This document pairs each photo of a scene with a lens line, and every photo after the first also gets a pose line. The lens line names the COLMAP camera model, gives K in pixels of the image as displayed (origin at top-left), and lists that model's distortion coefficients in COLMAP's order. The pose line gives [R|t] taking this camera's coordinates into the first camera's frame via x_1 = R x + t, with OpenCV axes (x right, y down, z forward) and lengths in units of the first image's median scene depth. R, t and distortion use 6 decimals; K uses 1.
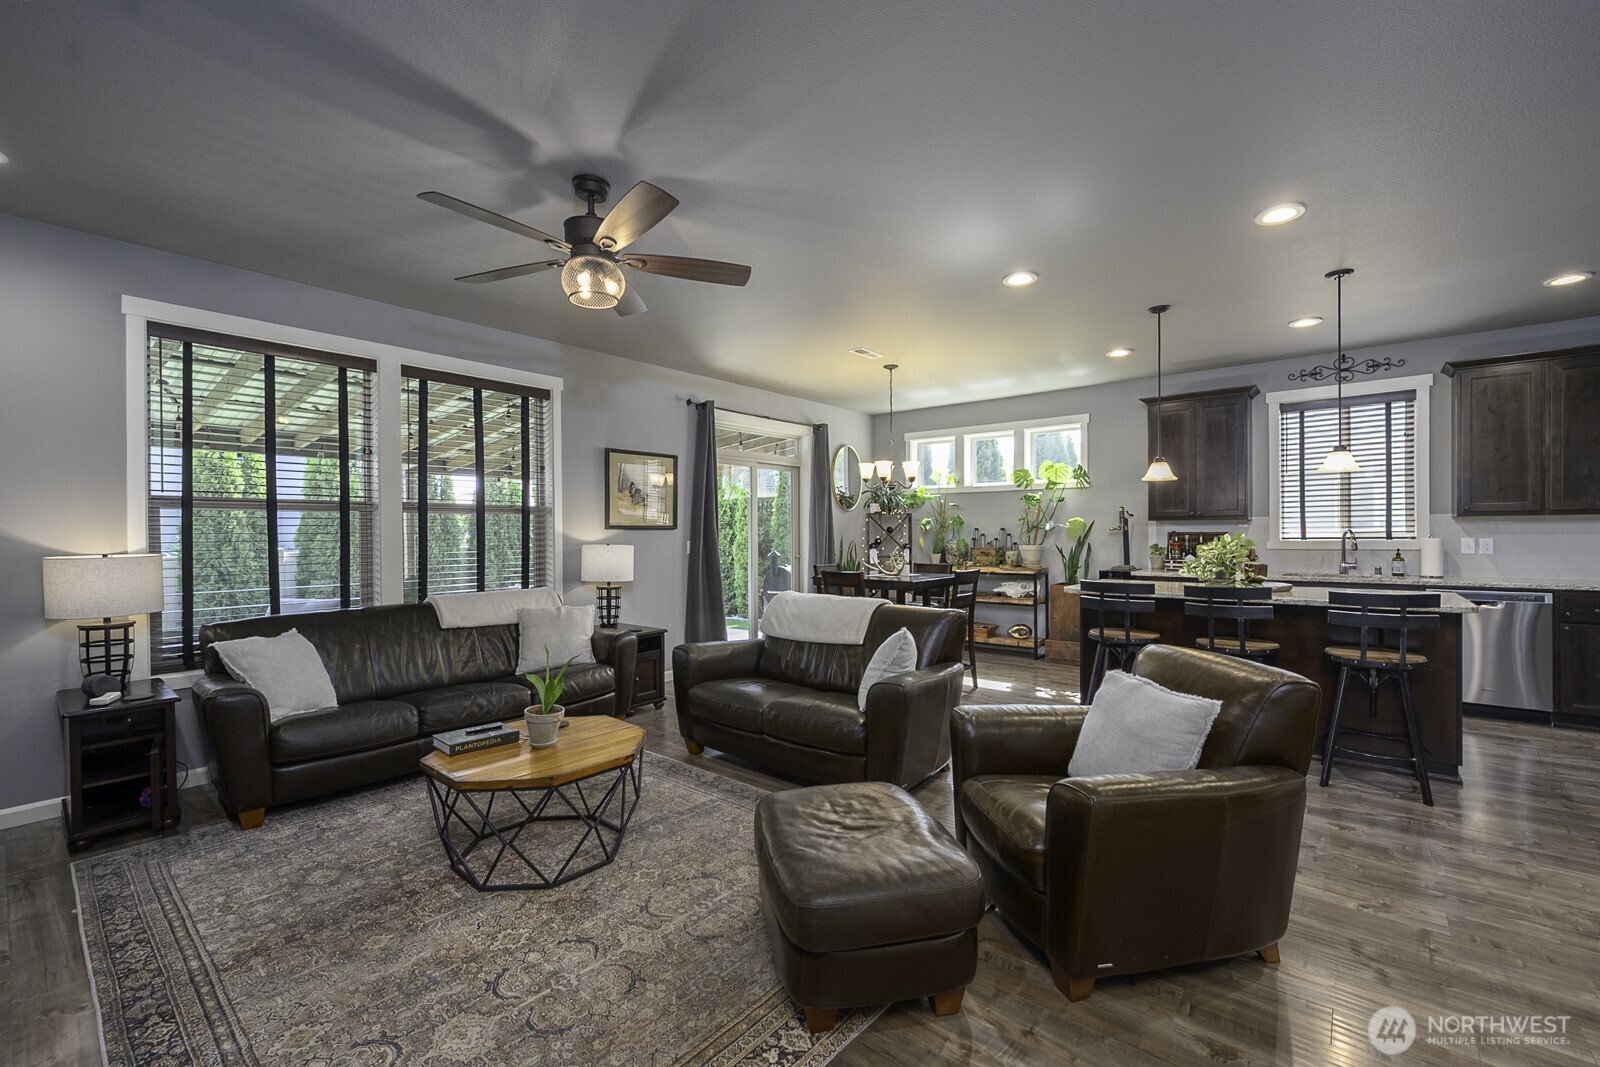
lens RADIAL K [[669.7, 0, 807.7], [0, 669.7, 536.1], [0, 0, 1]] dist [-0.004861, 0.000717]
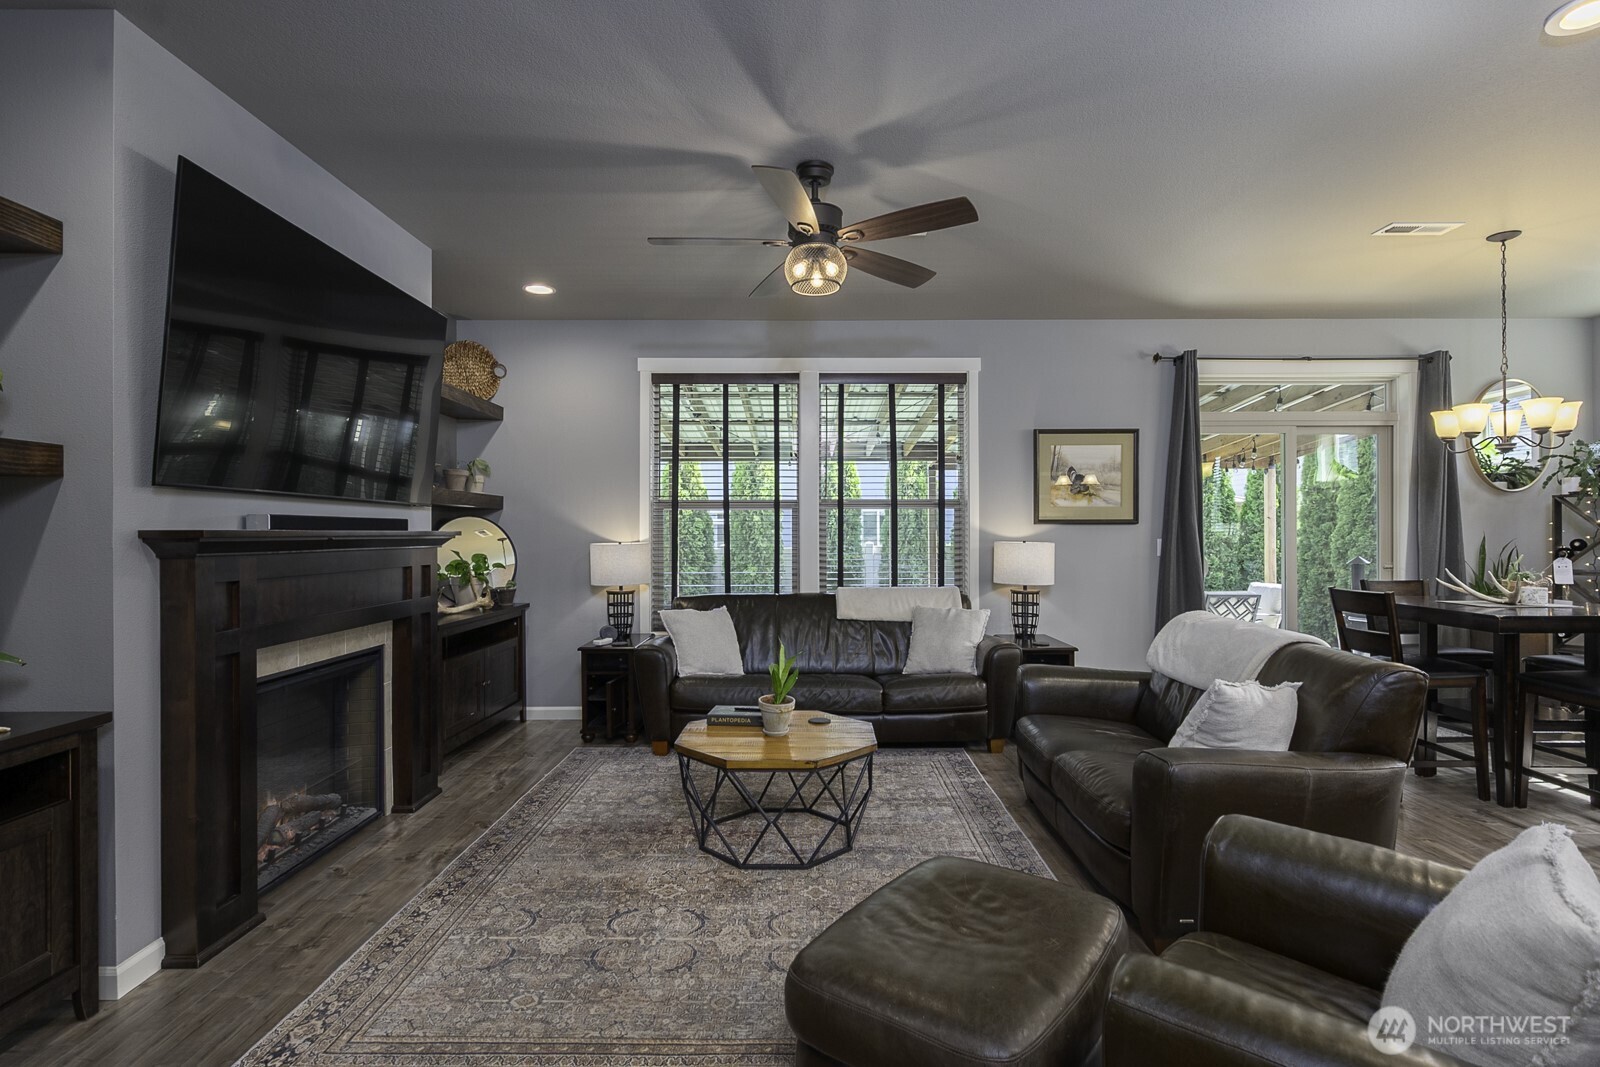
lens RADIAL K [[776.8, 0, 804.0], [0, 776.8, 528.3], [0, 0, 1]] dist [-0.005368, 0.000157]
pose [[0.637901, 0.000663, -0.770118, 0.353360], [-0.006254, 0.999971, -0.004320, 0.001816], [0.770093, 0.007572, 0.637886, 0.176902]]
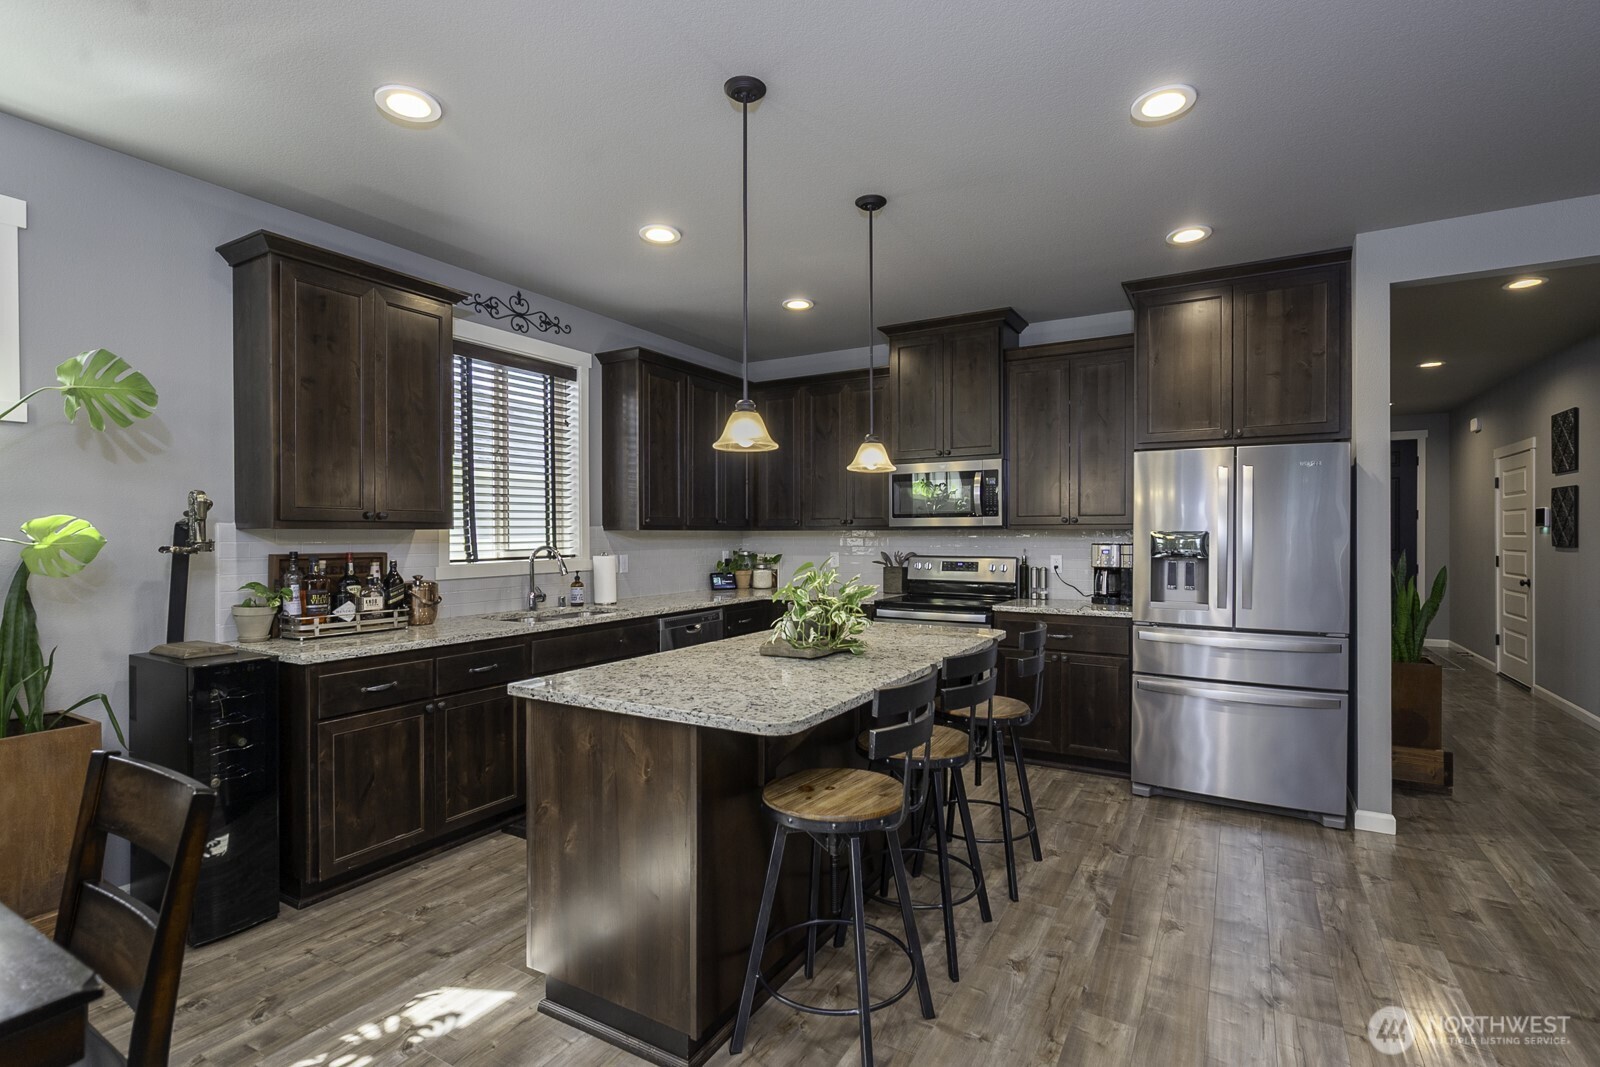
lens RADIAL K [[758.8, 0, 799.8], [0, 758.8, 534.6], [0, 0, 1]] dist [0.004632, 0.001164]
pose [[-0.159132, 0.005283, 0.987243, -0.022131], [0.007455, 0.999964, -0.004150, -0.021927], [-0.987229, 0.006699, -0.159165, 1.107151]]
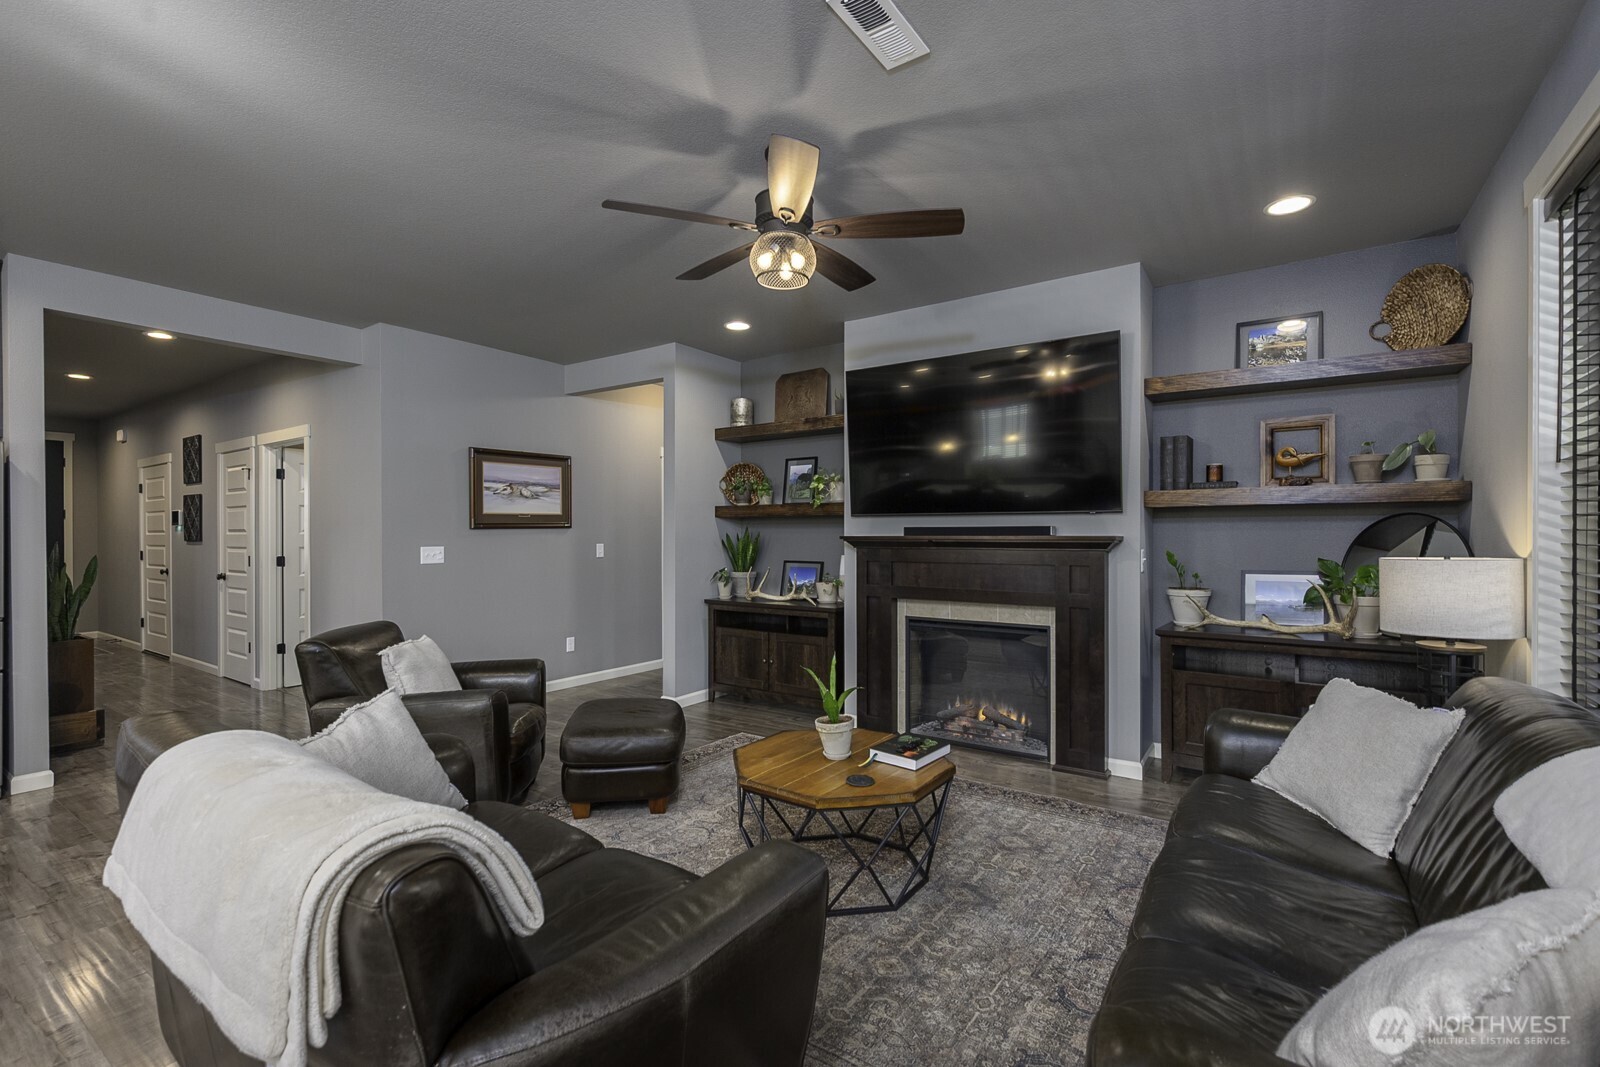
lens RADIAL K [[704.6, 0, 798.5], [0, 704.6, 537.4], [0, 0, 1]] dist [-0.000480, 0.000729]
pose [[-0.996816, 0.010789, -0.079004, -0.171064], [0.009875, 0.999880, 0.011948, -0.008612], [0.079124, 0.011130, -0.996803, 1.289520]]
